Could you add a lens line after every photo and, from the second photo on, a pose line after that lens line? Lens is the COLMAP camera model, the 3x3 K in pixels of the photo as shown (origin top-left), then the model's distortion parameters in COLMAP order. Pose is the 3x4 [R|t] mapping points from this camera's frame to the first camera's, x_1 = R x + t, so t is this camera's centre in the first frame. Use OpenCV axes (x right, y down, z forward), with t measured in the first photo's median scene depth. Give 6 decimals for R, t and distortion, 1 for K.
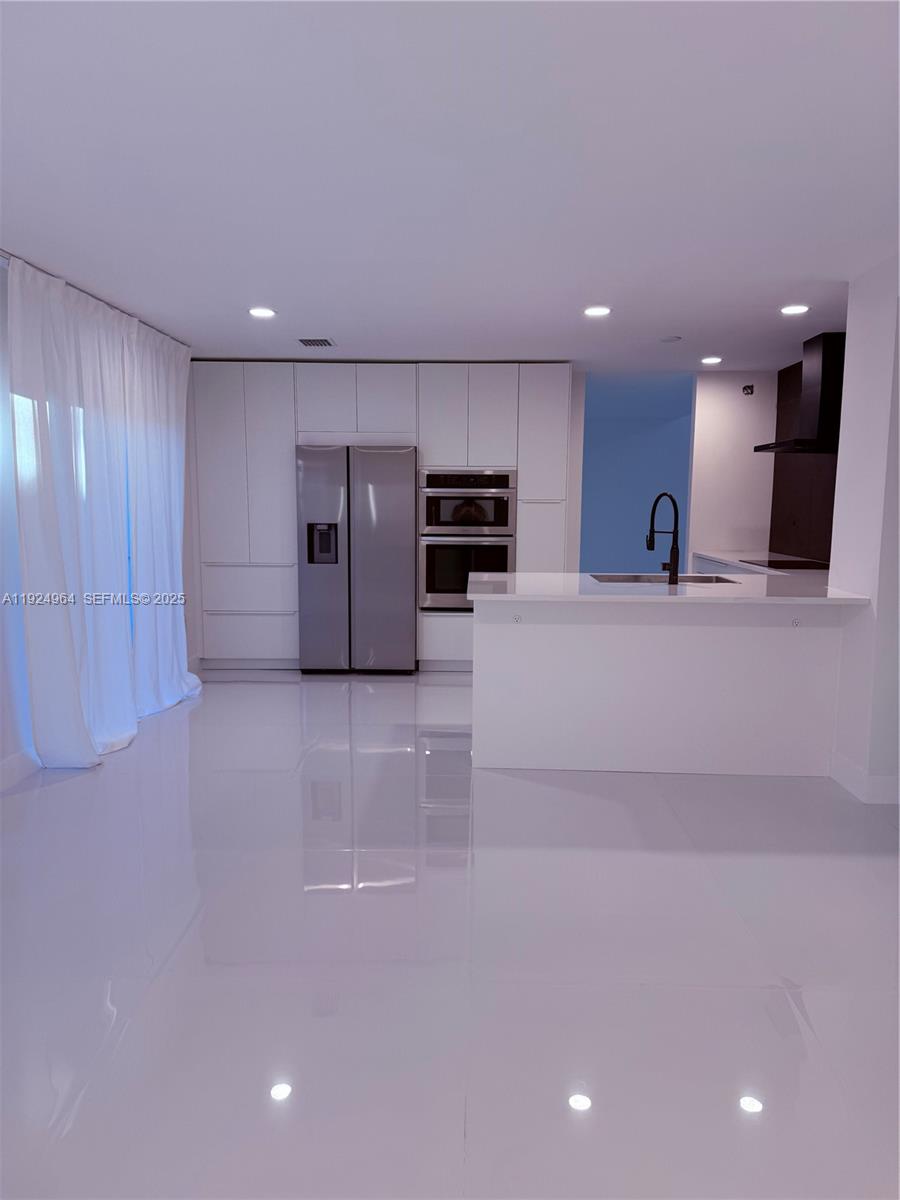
lens RADIAL K [[847.5, 0, 456.9], [0, 847.5, 616.8], [0, 0, 1]] dist [0.105328, -0.129358]
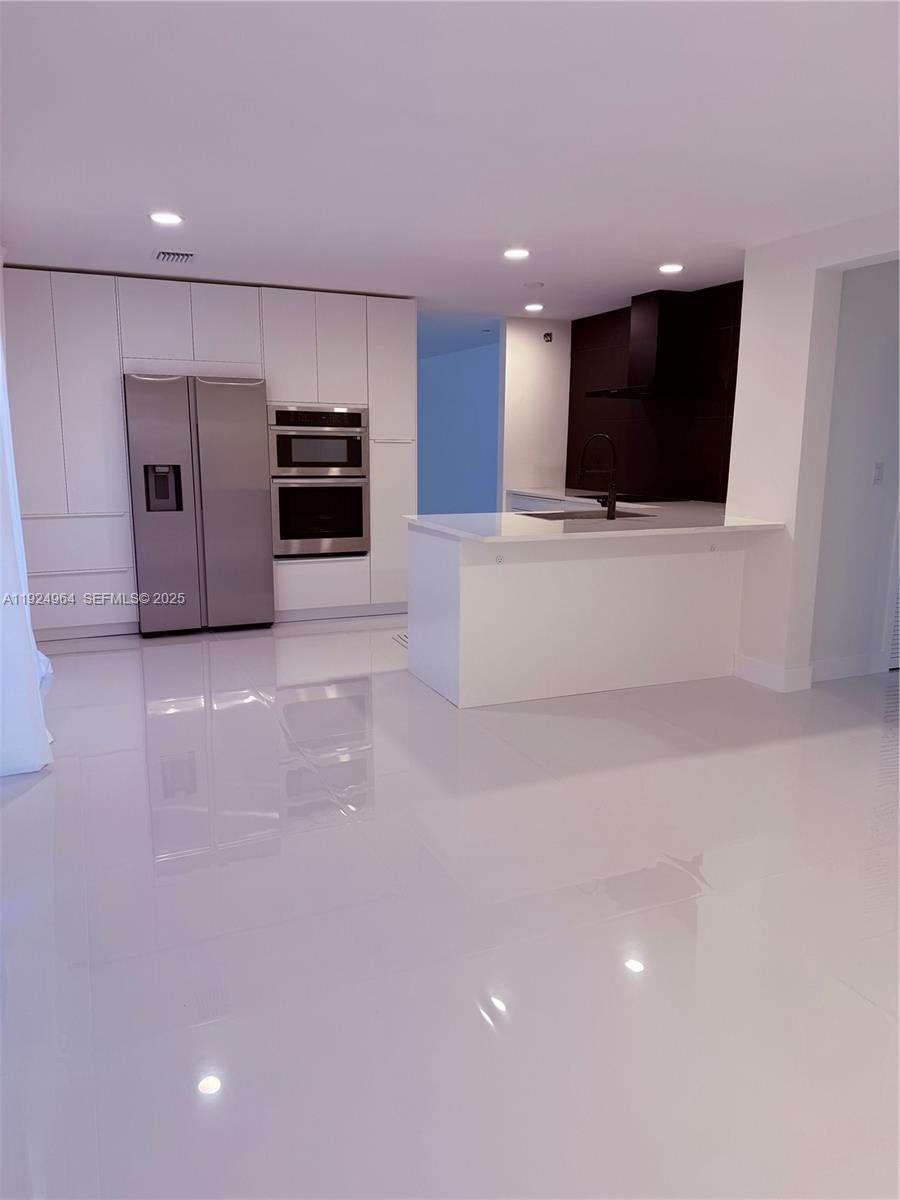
lens RADIAL K [[847.5, 0, 456.9], [0, 847.5, 616.8], [0, 0, 1]] dist [0.105328, -0.129358]
pose [[0.900570, -0.087119, 0.425892, -0.272777], [0.056403, 0.994848, 0.084235, -0.011704], [-0.431036, -0.051838, 0.900844, 0.063958]]
